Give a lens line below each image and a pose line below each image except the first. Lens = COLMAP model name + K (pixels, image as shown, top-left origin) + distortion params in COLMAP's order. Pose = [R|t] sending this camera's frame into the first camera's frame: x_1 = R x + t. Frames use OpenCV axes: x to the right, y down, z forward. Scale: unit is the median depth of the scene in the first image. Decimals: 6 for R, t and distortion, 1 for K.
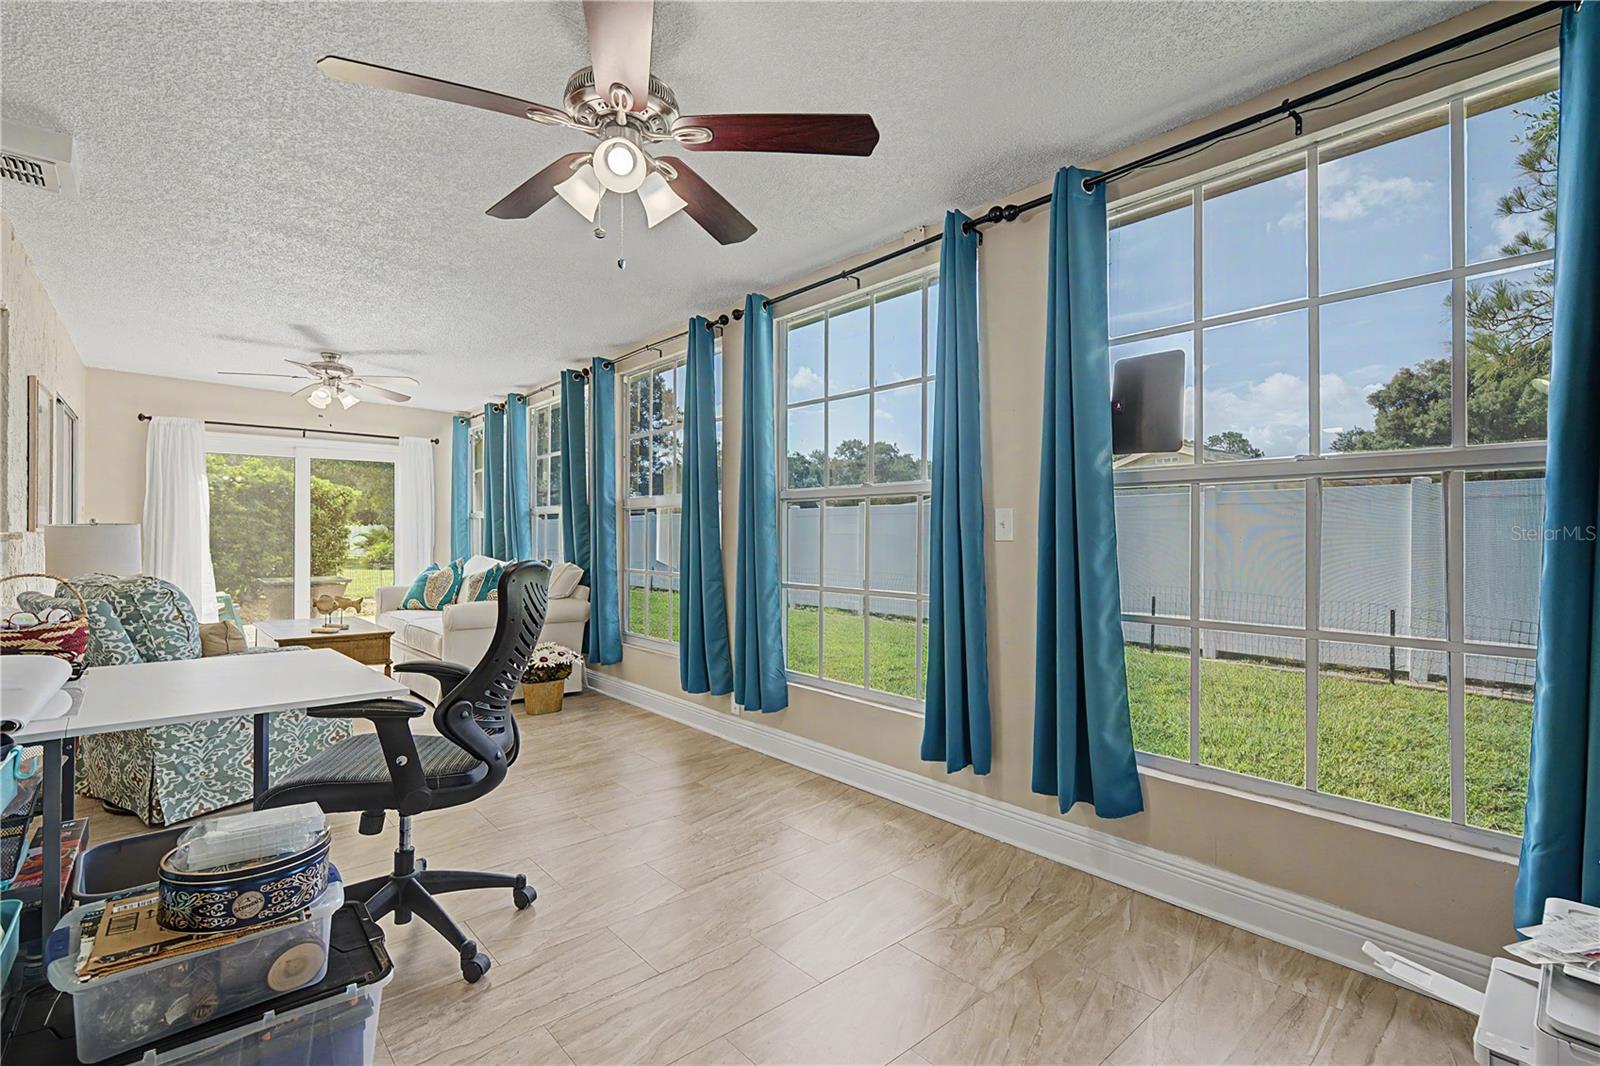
lens RADIAL K [[729.0, 0, 794.8], [0, 729.0, 530.3], [0, 0, 1]] dist [0.007962, 0.000106]
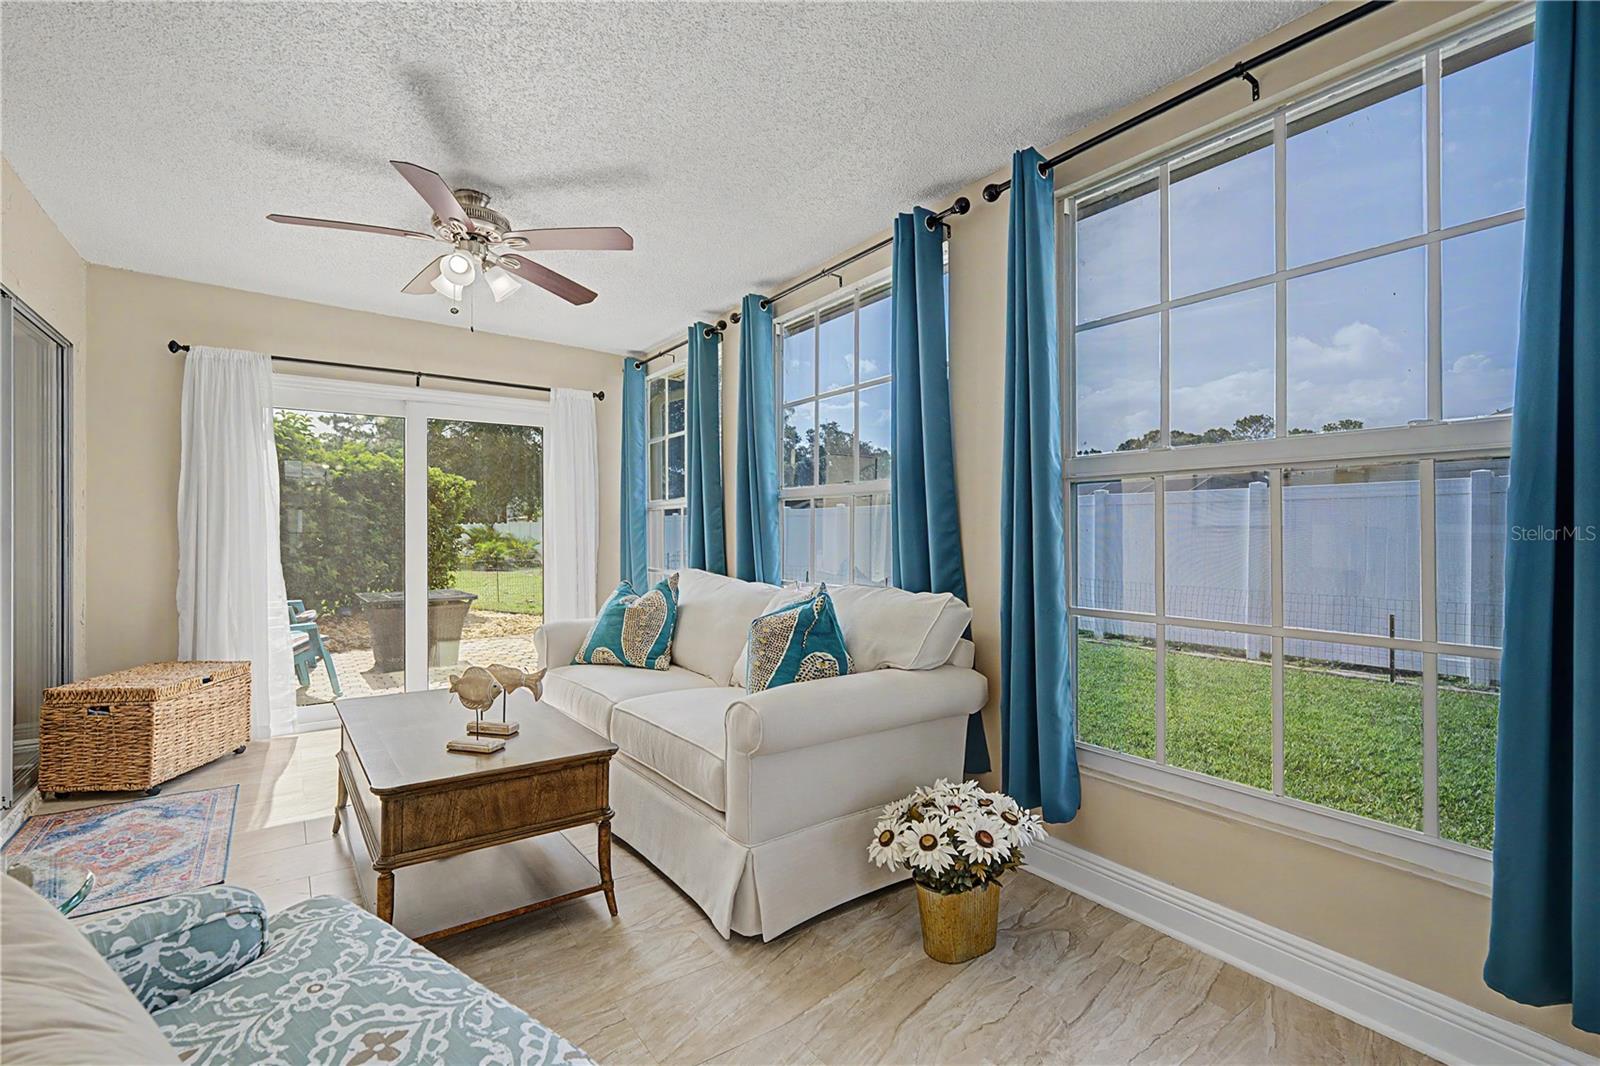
lens RADIAL K [[729.0, 0, 799.9], [0, 729.0, 531.1], [0, 0, 1]] dist [0.007962, 0.000106]
pose [[0.995282, -0.001994, -0.097003, -0.242333], [0.002458, 0.999986, 0.004666, 0.000514], [0.096992, -0.004883, 0.995273, 0.346114]]
